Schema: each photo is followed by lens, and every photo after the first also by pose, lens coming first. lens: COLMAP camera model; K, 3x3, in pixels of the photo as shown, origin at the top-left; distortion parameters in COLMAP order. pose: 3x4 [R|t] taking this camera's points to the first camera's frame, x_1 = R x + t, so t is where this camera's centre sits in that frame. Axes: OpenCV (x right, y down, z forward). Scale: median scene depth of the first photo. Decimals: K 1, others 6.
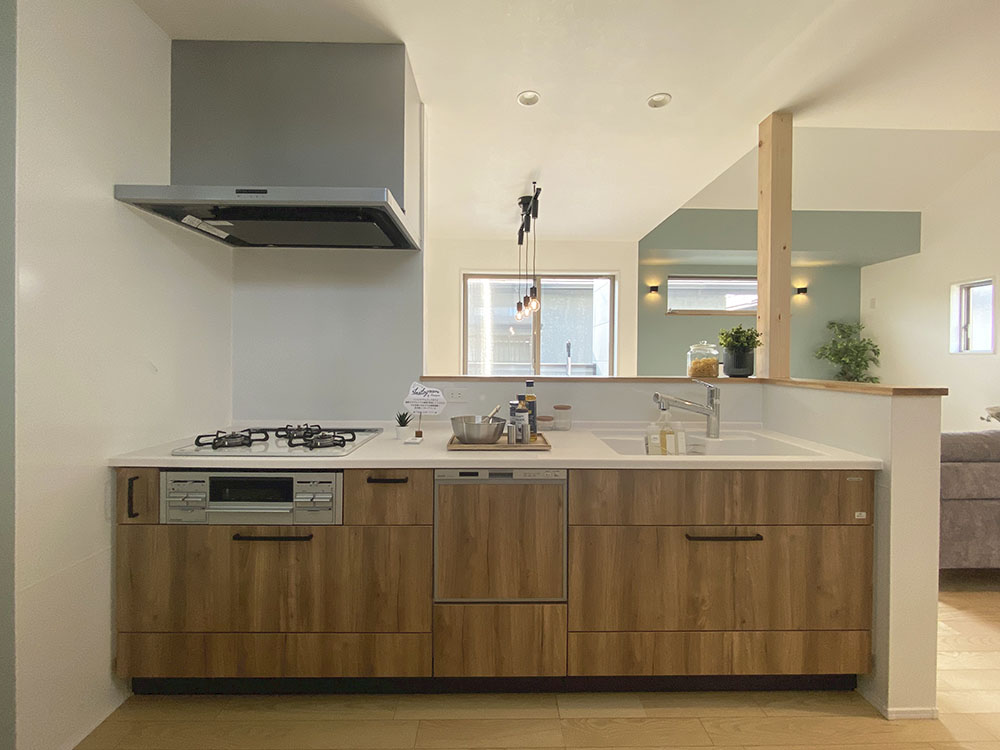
lens RADIAL K [[414.1, 0, 497.7], [0, 414.1, 366.1], [0, 0, 1]] dist [-0.002441, -0.000279]
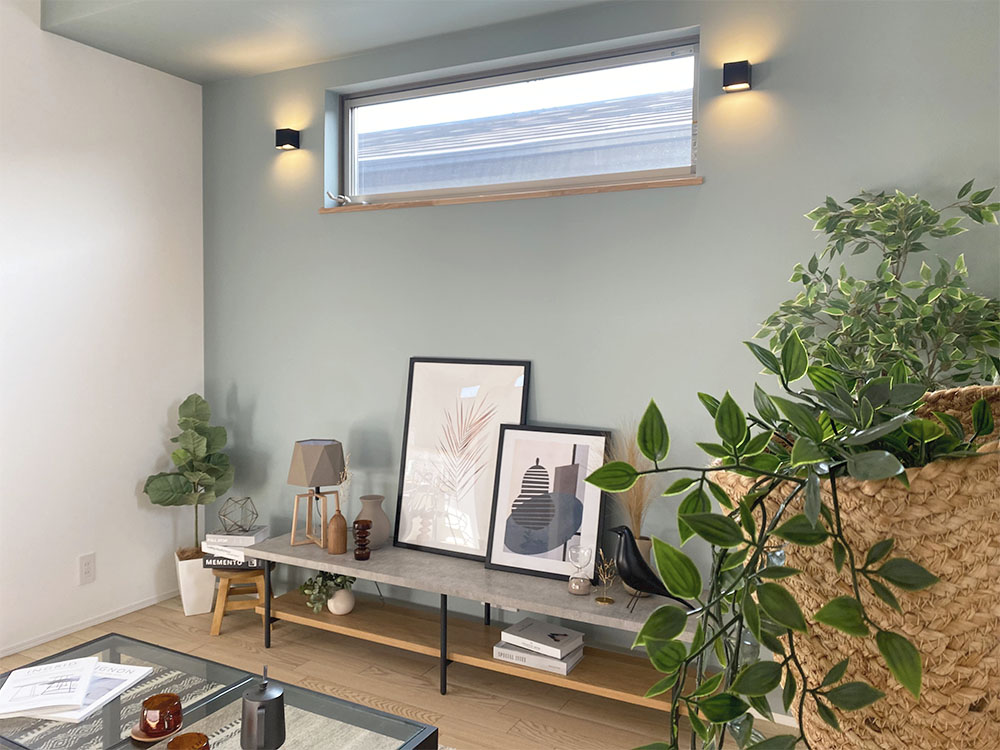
lens RADIAL K [[769.0, 0, 500.0], [0, 769.0, 375.0], [0, 0, 1]] dist [0.094086, -0.148631]
pose [[0.878508, 0.031966, -0.476657, 3.205705], [-0.019822, 0.999339, 0.030484, -0.060274], [0.477316, -0.017332, 0.878561, 1.991829]]
